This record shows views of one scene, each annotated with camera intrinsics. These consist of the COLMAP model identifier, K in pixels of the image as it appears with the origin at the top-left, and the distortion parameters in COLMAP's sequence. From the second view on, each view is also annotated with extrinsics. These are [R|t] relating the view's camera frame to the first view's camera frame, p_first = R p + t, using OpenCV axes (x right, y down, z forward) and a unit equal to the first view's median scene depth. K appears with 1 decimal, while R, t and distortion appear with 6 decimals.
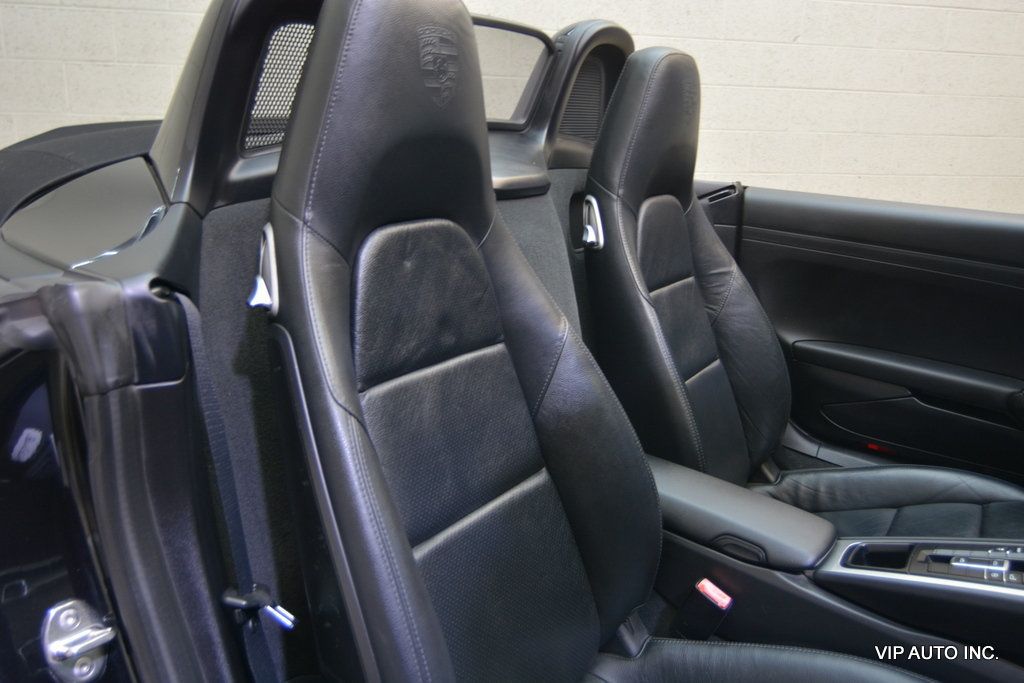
lens RADIAL K [[773.8, 0, 508.2], [0, 773.8, 337.9], [0, 0, 1]] dist [-0.020695, 0.011390]
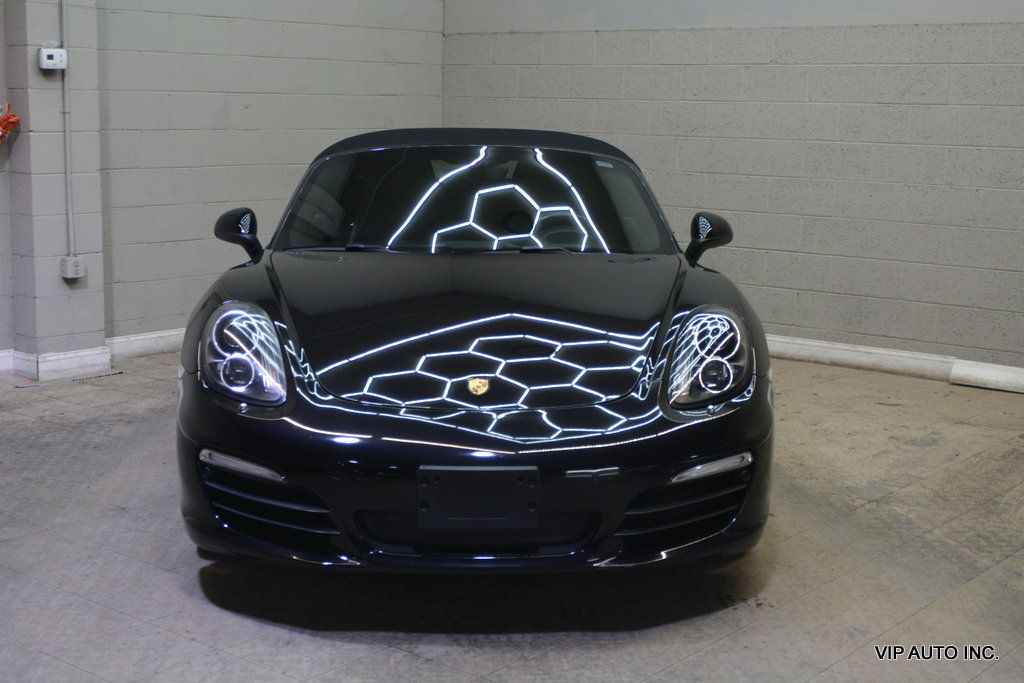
lens RADIAL K [[1444.4, 0, 512.0], [0, 1444.4, 341.5], [0, 0, 1]] dist [-0.007359, -0.020945]
pose [[0.630697, 0.113239, -0.767723, 1.338405], [-0.211206, 0.976999, -0.029403, 0.127514], [0.746735, 0.180692, 0.640107, -0.700540]]
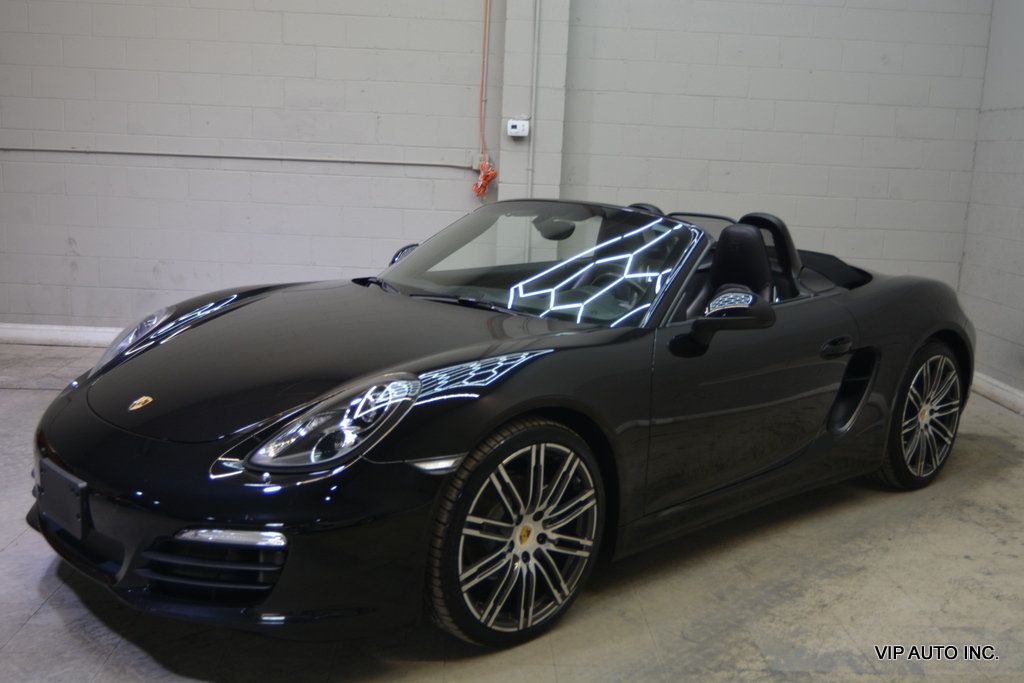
lens RADIAL K [[1043.3, 0, 512.0], [0, 1043.3, 341.5], [0, 0, 1]] dist [-0.016031, -0.000331]
pose [[-0.161924, 0.145792, -0.975974, 1.276675], [-0.312859, 0.930419, 0.190893, -0.157684], [0.935895, 0.336252, -0.105045, 0.285398]]
